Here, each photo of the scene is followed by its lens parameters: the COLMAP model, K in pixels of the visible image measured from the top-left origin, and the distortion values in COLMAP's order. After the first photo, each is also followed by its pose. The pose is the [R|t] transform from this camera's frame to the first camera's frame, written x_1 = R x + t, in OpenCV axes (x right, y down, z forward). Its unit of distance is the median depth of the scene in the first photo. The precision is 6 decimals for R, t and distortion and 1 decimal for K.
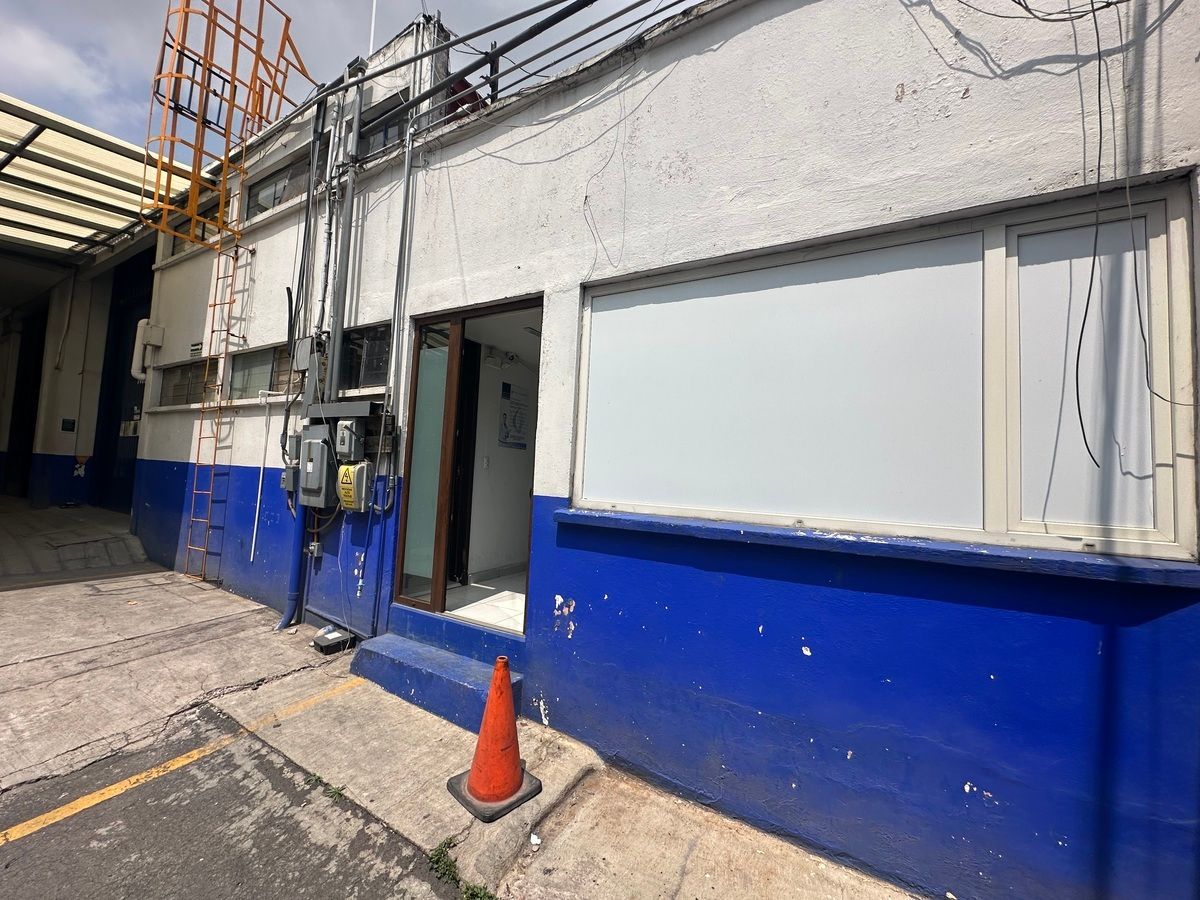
lens RADIAL K [[478.9, 0, 605.3], [0, 478.9, 450.2], [0, 0, 1]] dist [-0.006039, 0.000662]
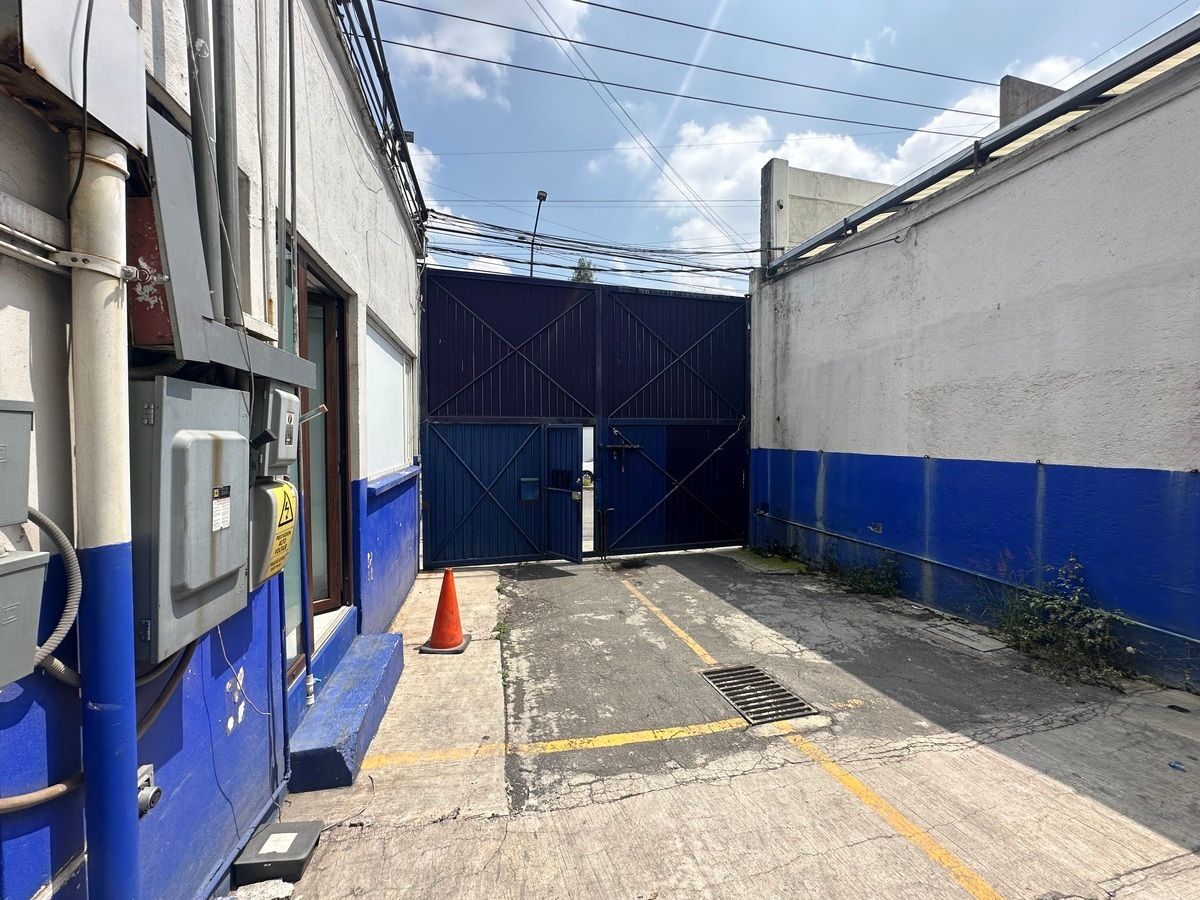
lens RADIAL K [[478.9, 0, 608.1], [0, 478.9, 448.3], [0, 0, 1]] dist [-0.006039, 0.000662]
pose [[-0.690776, -0.066953, 0.719963, -1.077144], [-0.075460, 0.996942, 0.020310, -0.038678], [-0.719121, -0.040299, -0.693716, 1.074313]]
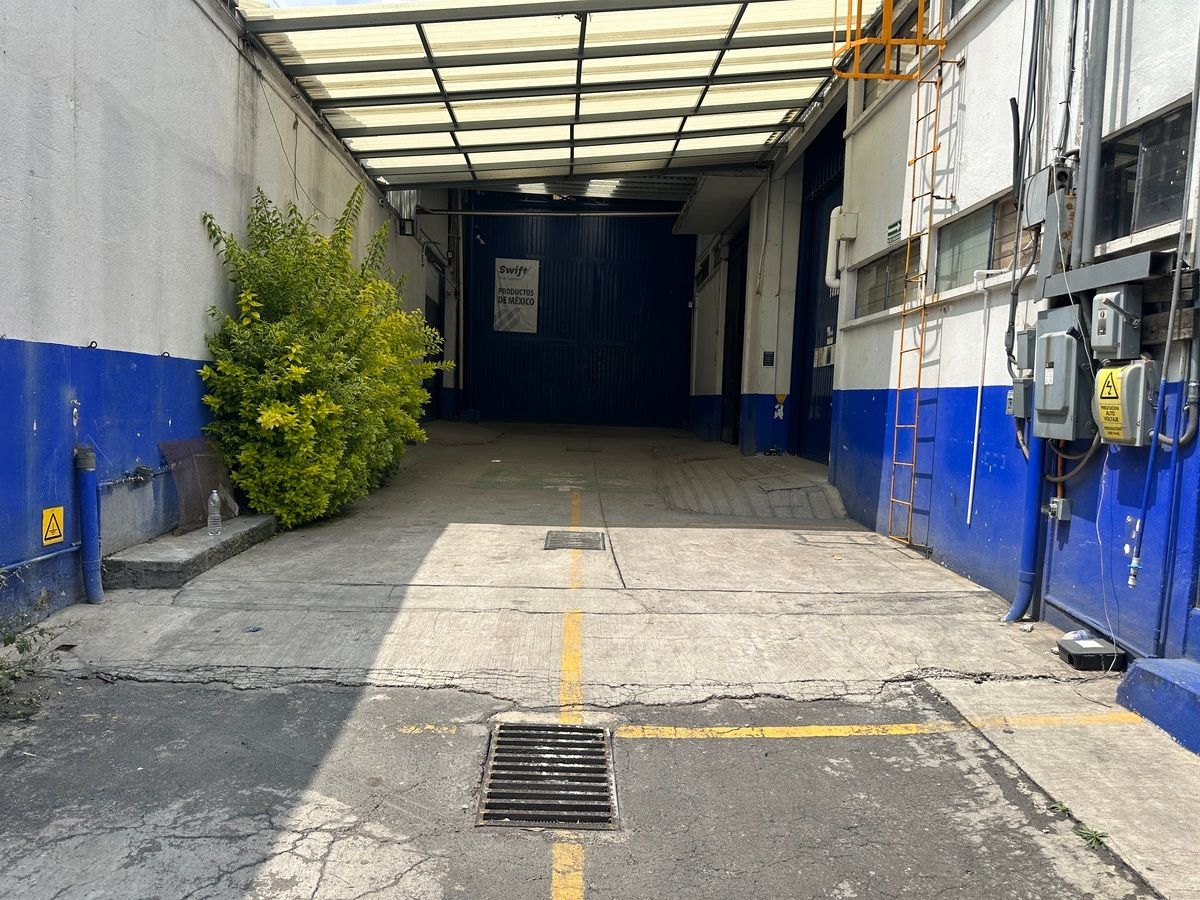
lens RADIAL K [[854.2, 0, 591.4], [0, 854.2, 452.5], [0, 0, 1]] dist [0.020069, -0.029472]
pose [[0.504645, 0.025783, -0.862942, 0.056208], [0.038090, 0.997916, 0.052090, 0.055388], [0.862486, -0.059156, 0.502611, -0.097649]]
